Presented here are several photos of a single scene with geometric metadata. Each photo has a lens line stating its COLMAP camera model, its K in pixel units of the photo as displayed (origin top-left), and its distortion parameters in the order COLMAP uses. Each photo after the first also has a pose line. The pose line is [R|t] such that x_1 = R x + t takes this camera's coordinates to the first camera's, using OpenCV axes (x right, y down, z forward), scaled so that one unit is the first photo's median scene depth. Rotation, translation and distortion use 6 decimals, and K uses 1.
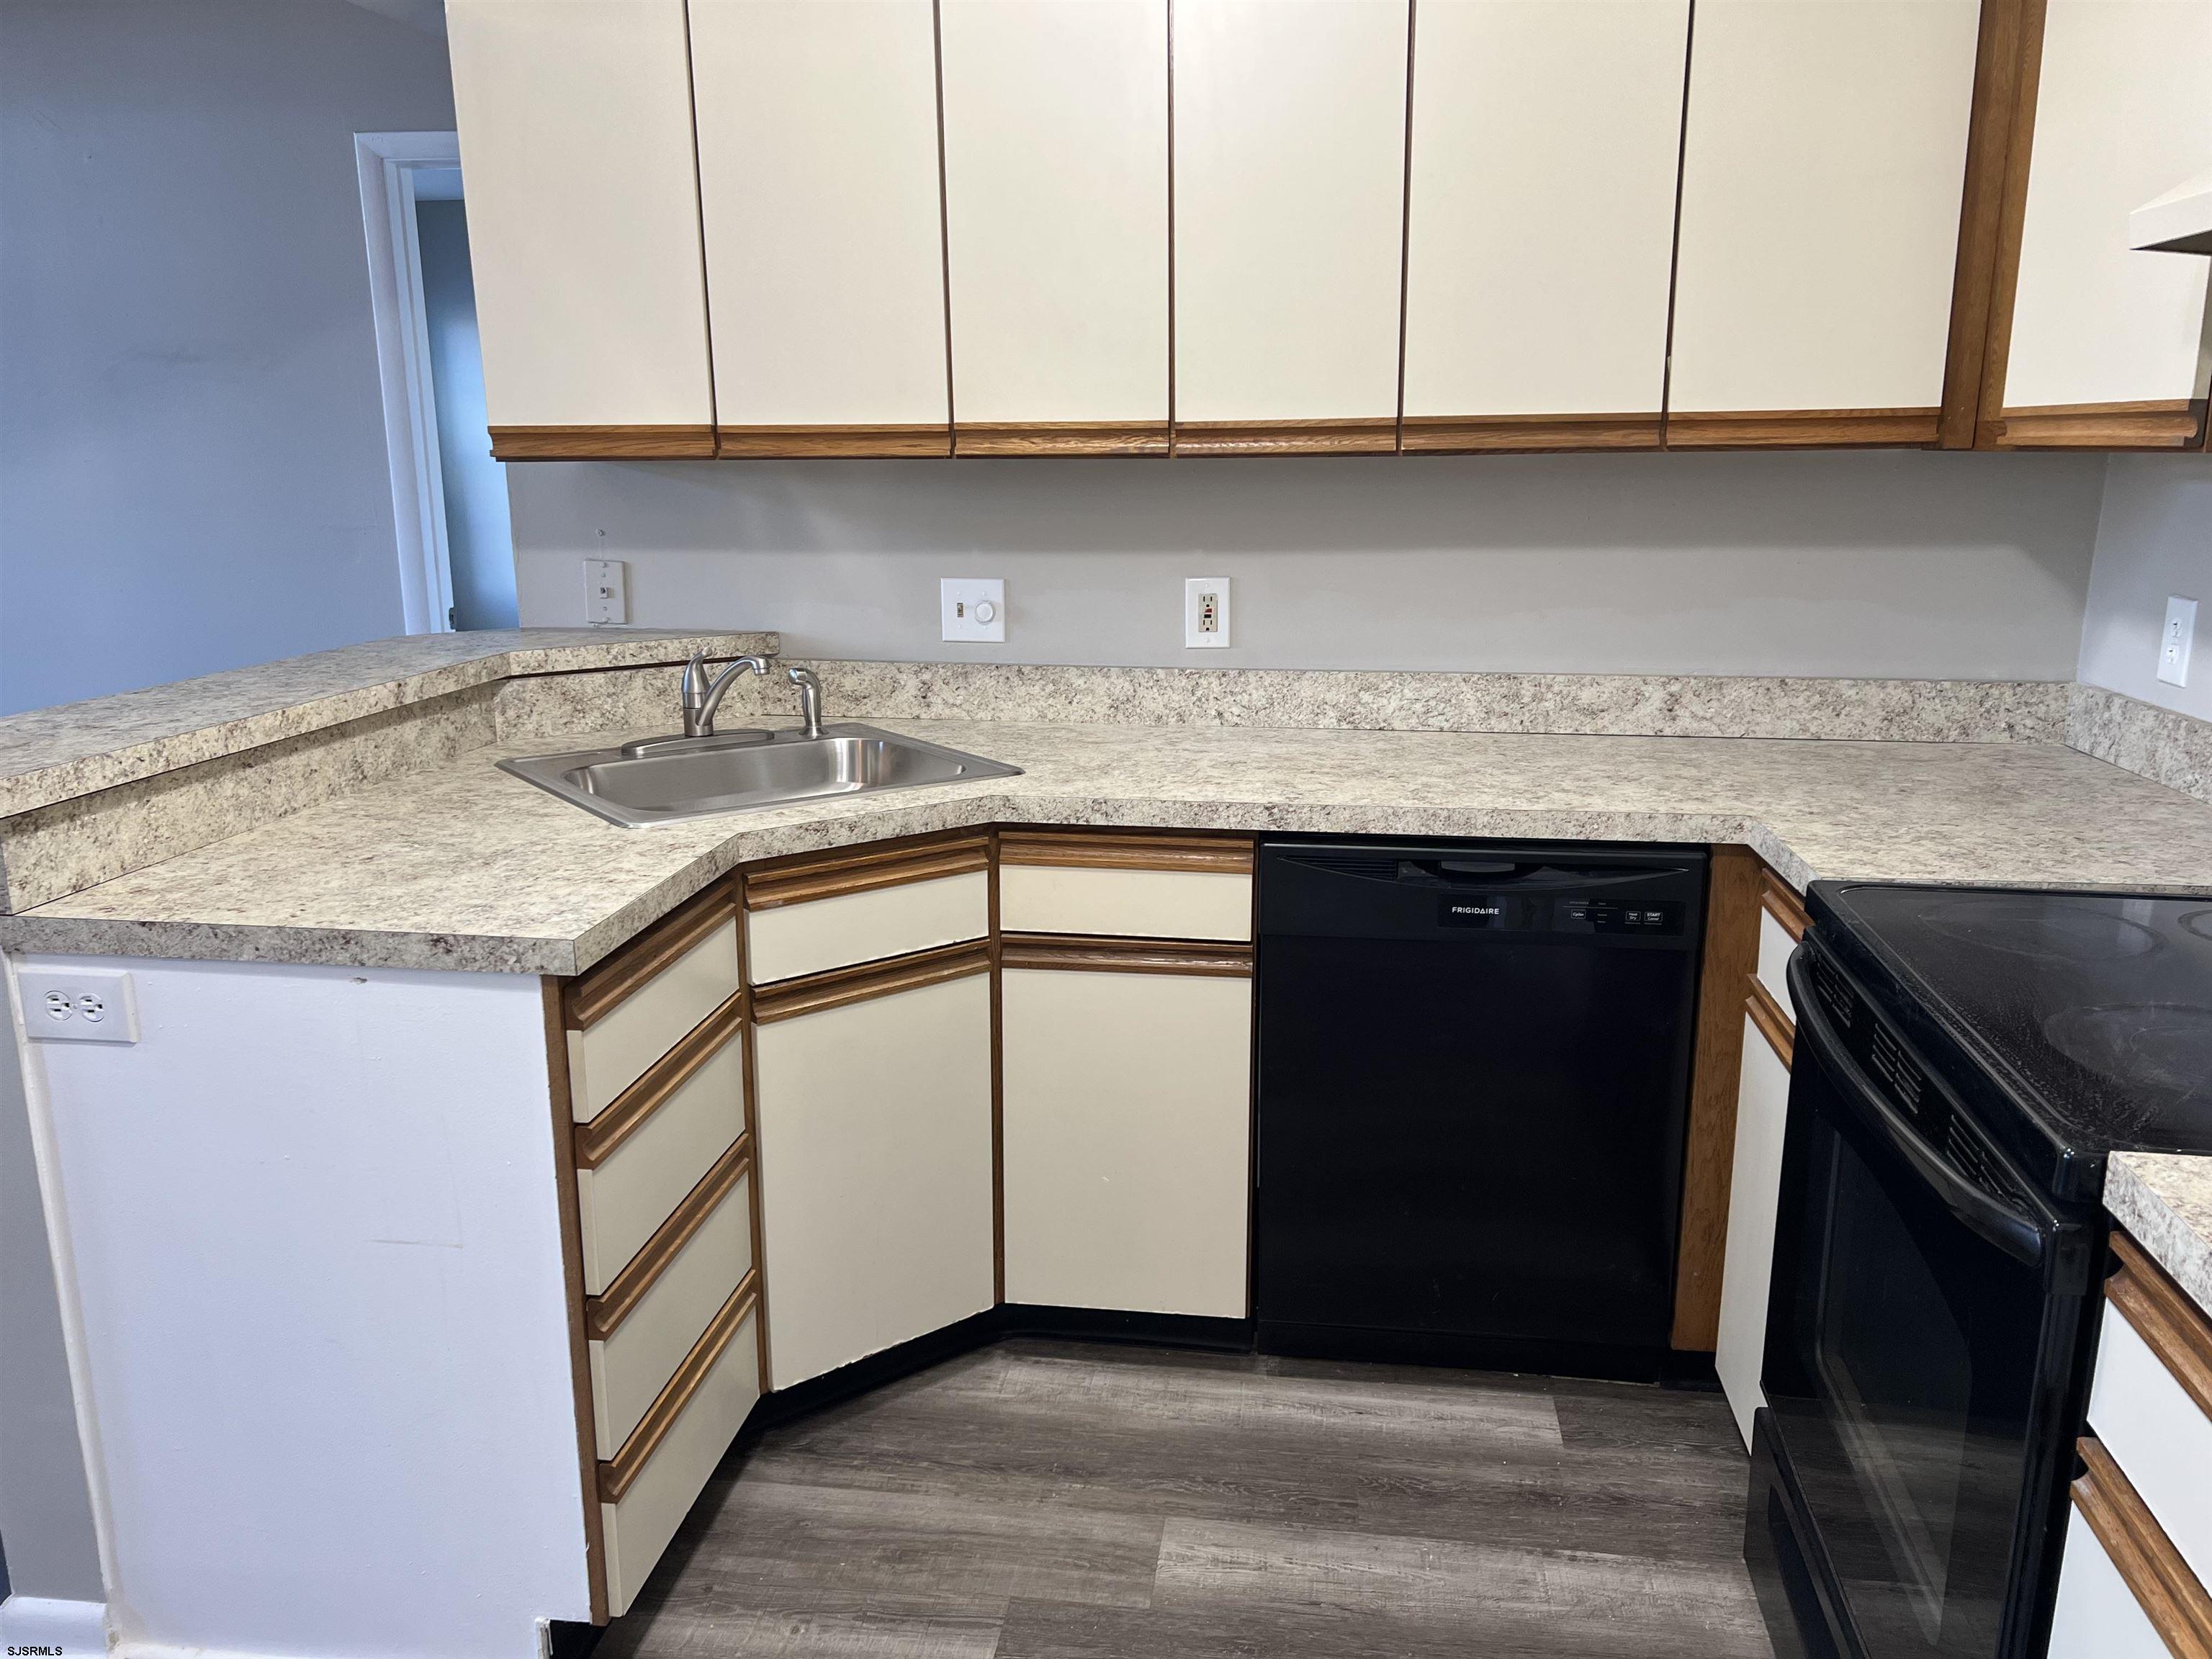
lens RADIAL K [[1646.0, 0, 1117.5], [0, 1646.0, 839.5], [0, 0, 1]] dist [0.062827, -0.065697]
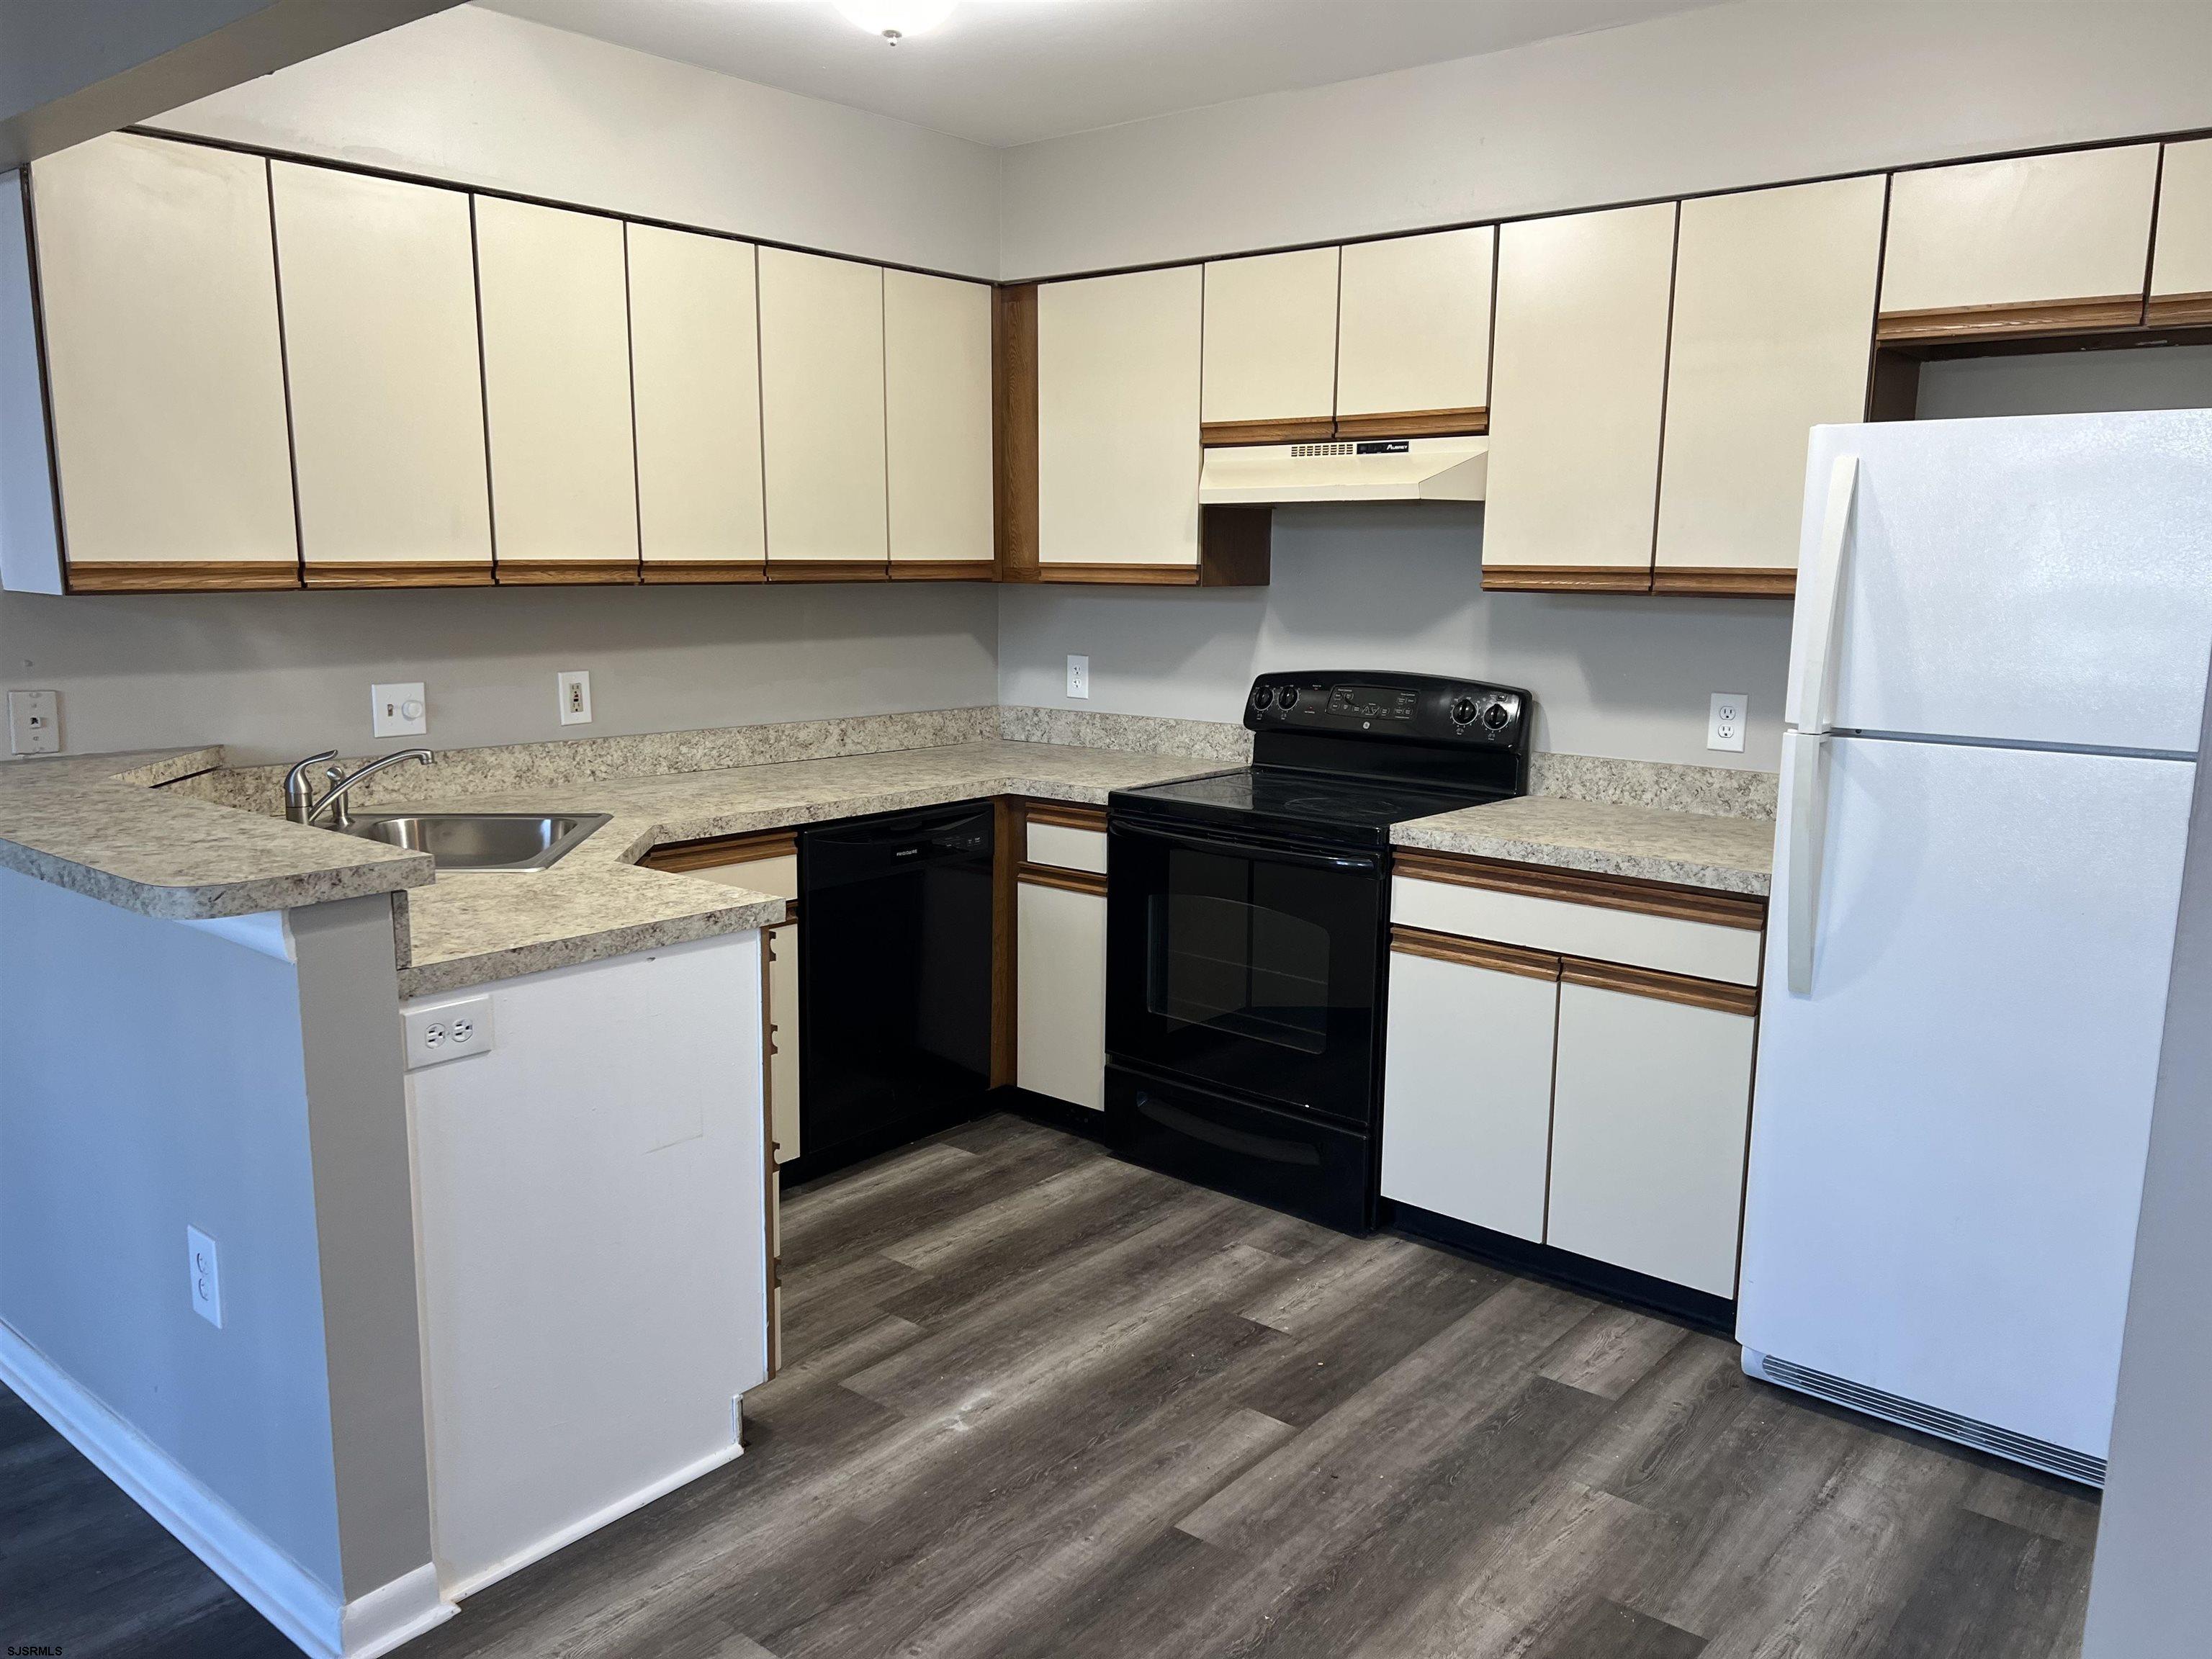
lens RADIAL K [[1646.0, 0, 1126.8], [0, 1646.0, 841.7], [0, 0, 1]] dist [0.062827, -0.065697]
pose [[0.517496, -0.136976, 0.844651, -0.896934], [0.185956, 0.981516, 0.045241, -0.001816], [-0.835236, 0.133656, 0.533402, -0.072391]]
